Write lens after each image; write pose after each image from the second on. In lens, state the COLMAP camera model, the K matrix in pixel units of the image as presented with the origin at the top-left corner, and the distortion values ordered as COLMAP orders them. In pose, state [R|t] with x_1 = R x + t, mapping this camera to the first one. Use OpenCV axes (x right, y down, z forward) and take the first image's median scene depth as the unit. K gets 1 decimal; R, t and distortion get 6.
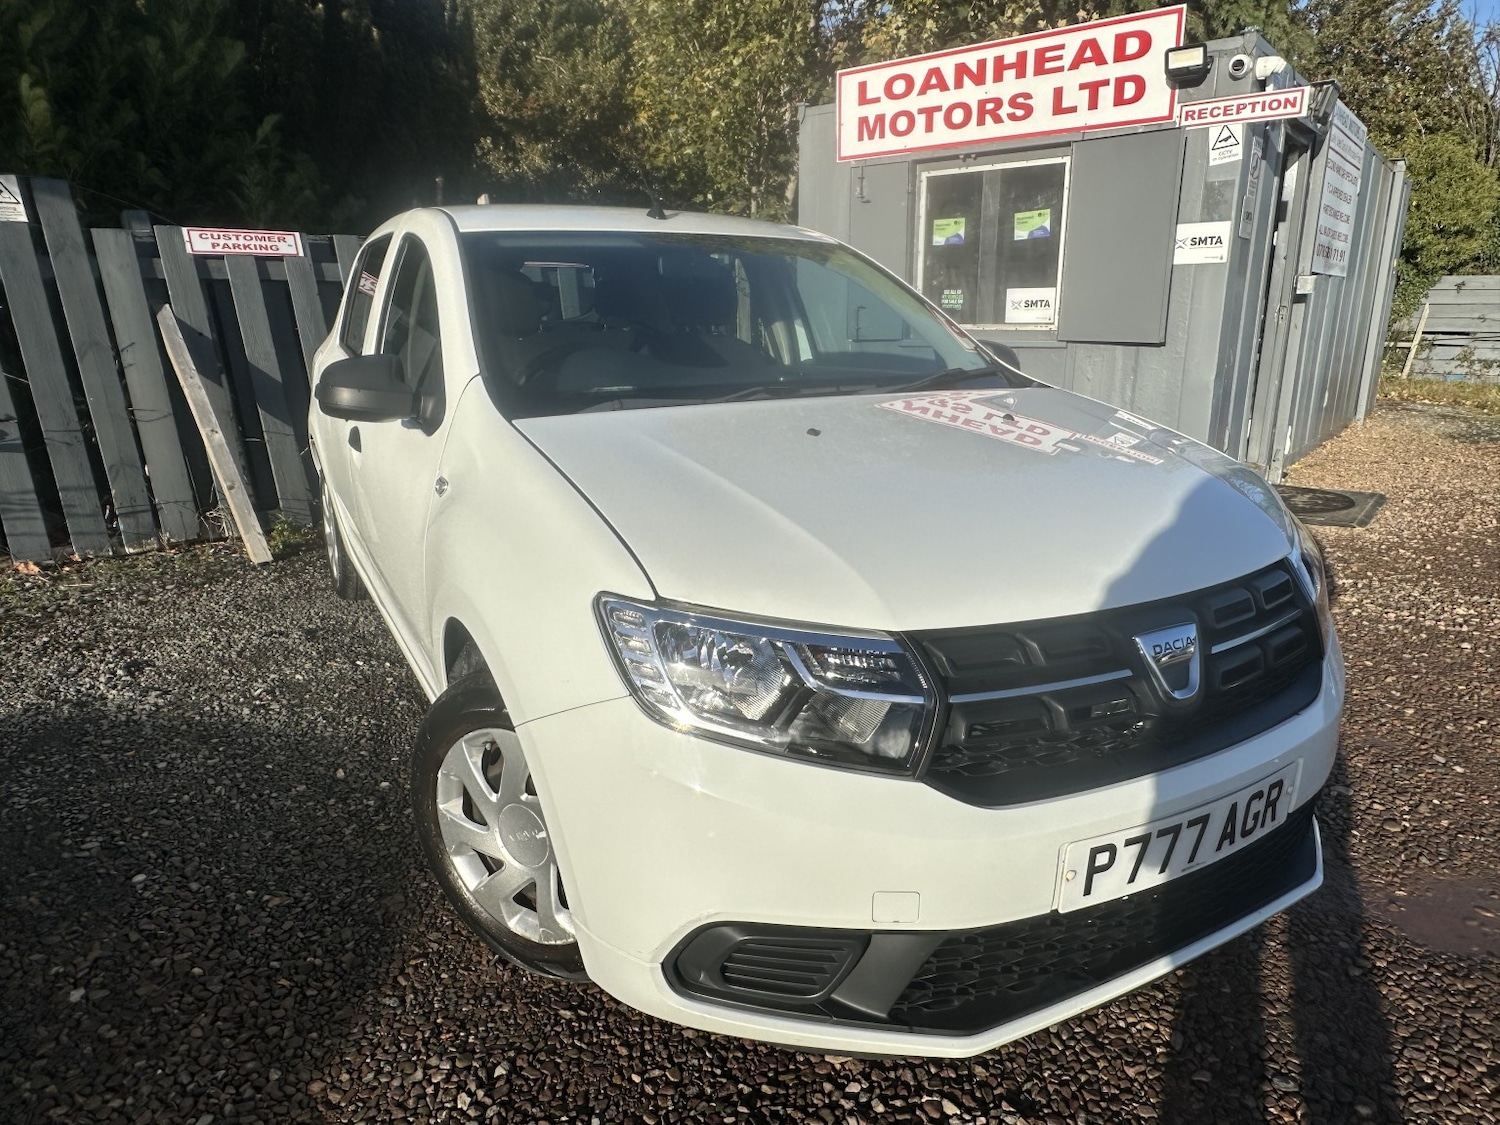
lens RADIAL K [[977.0, 0, 747.1], [0, 977.0, 565.3], [0, 0, 1]] dist [-0.003333, 0.001218]
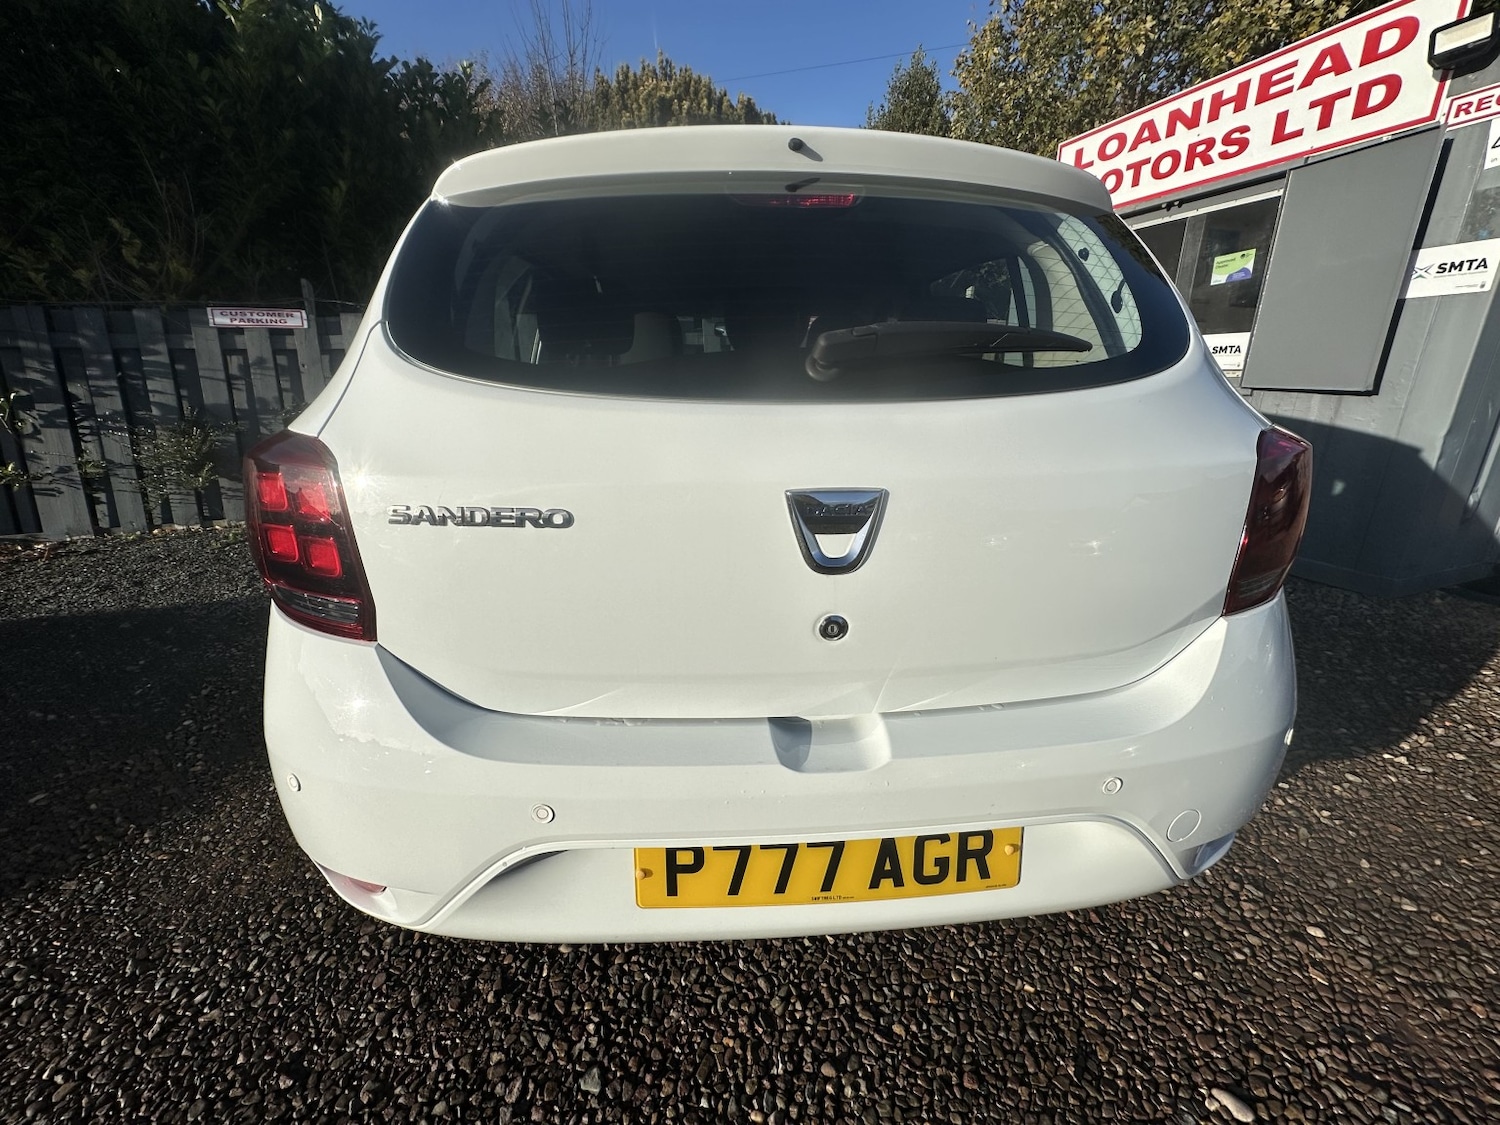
lens RADIAL K [[605.9, 0, 746.3], [0, 605.9, 557.5], [0, 0, 1]] dist [-0.002119, 0.000148]
pose [[0.856729, 0.149861, -0.493515, 0.229669], [-0.126535, 0.988685, 0.080563, -0.051773], [0.500005, -0.006574, 0.865998, 0.243857]]
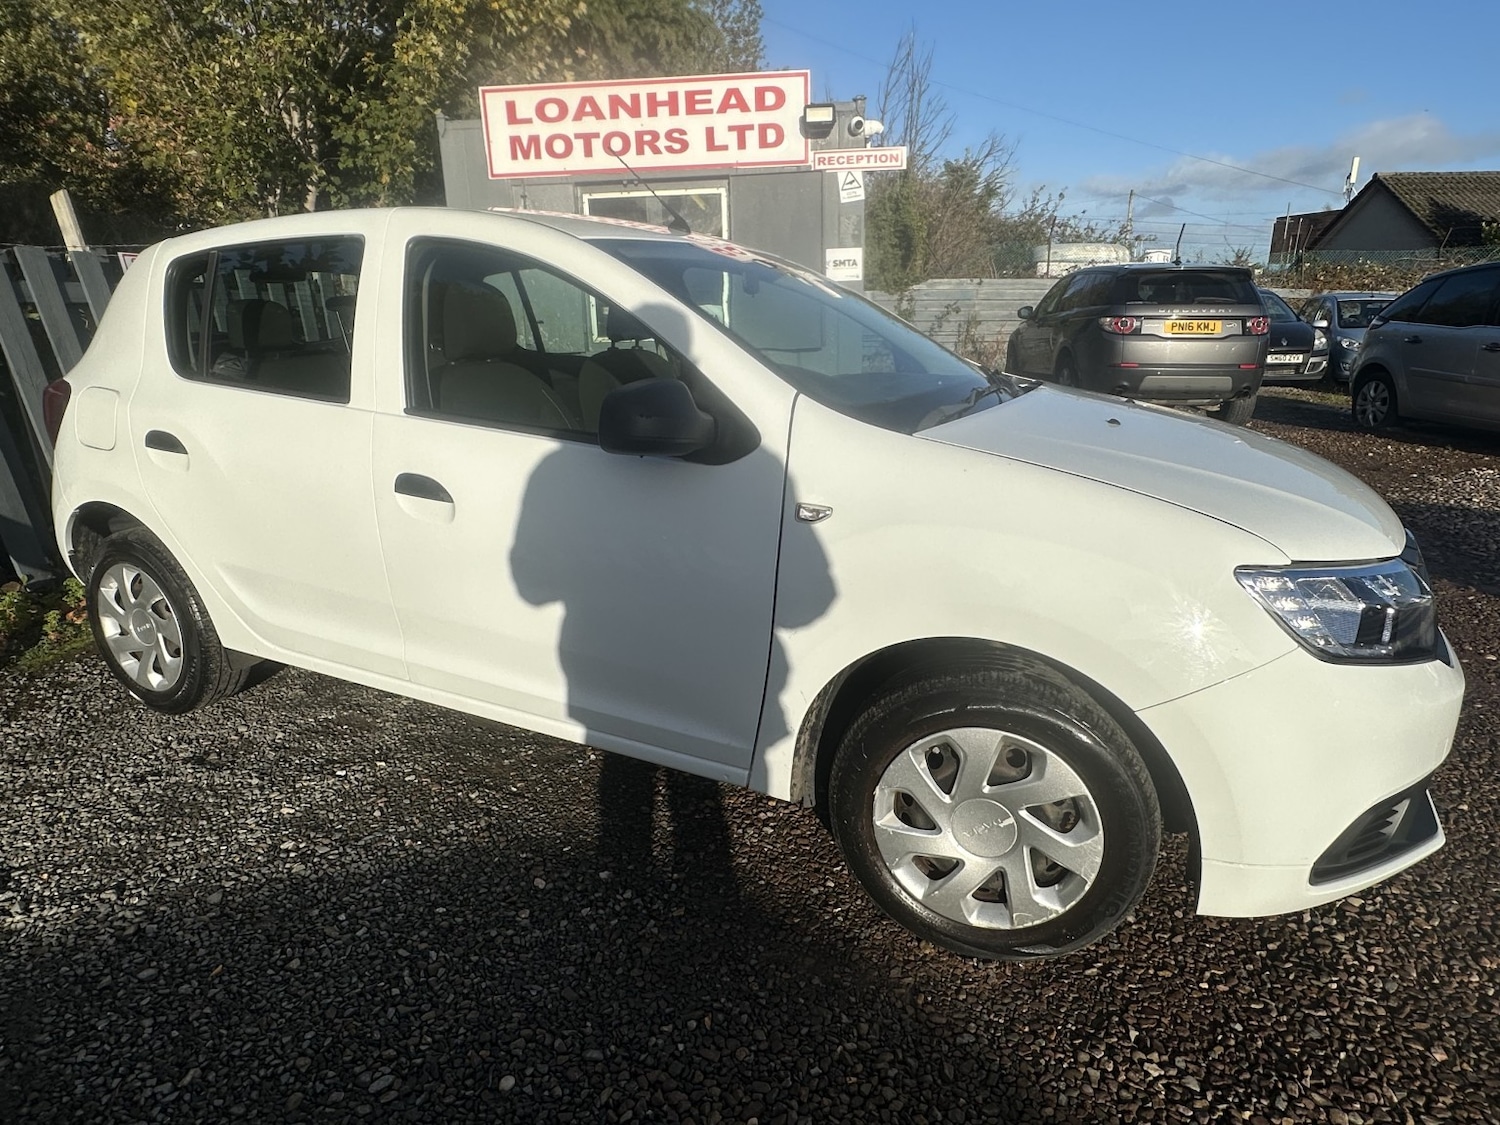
lens RADIAL K [[883.7, 0, 752.9], [0, 883.7, 560.3], [0, 0, 1]] dist [0.000186, -0.001019]
pose [[0.814487, -0.156171, 0.558767, -0.301175], [0.166464, 0.985502, 0.032794, -0.013256], [-0.555788, 0.066304, 0.828676, 0.144839]]
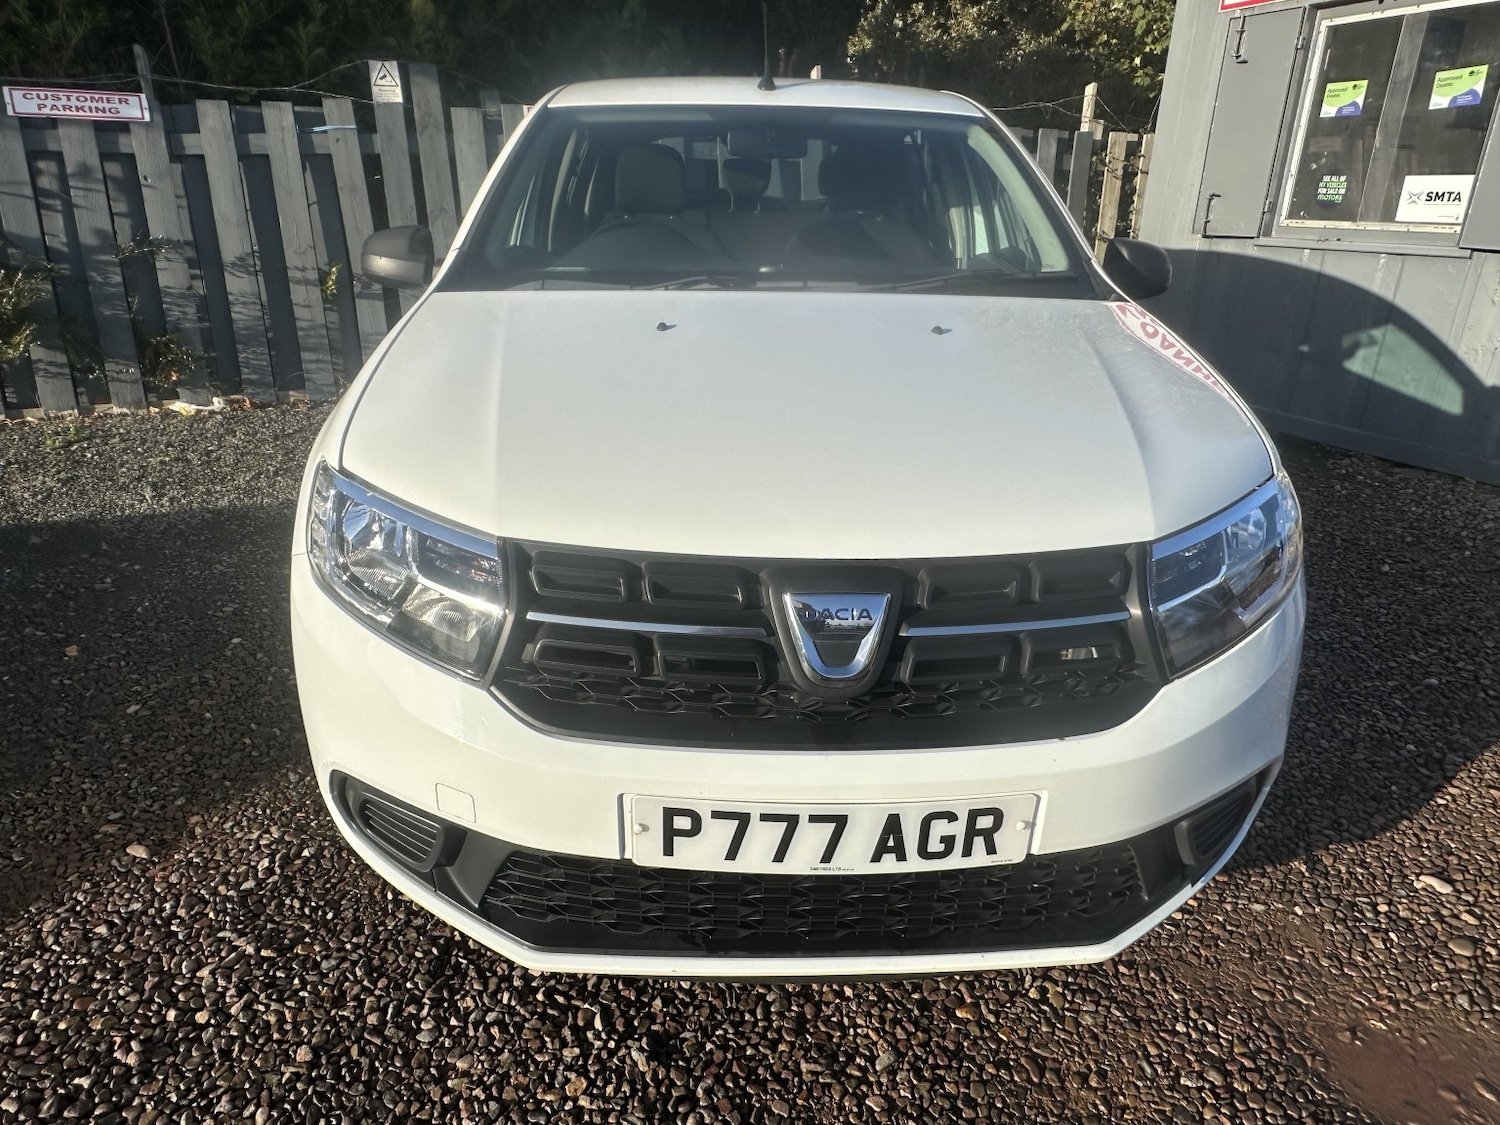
lens RADIAL K [[977.0, 0, 738.6], [0, 977.0, 575.4], [0, 0, 1]] dist [-0.003333, 0.001218]
pose [[0.889759, 0.187353, -0.416207, 0.192217], [-0.136691, 0.979397, 0.148654, -0.017273], [0.435482, -0.075374, 0.897036, 0.058166]]
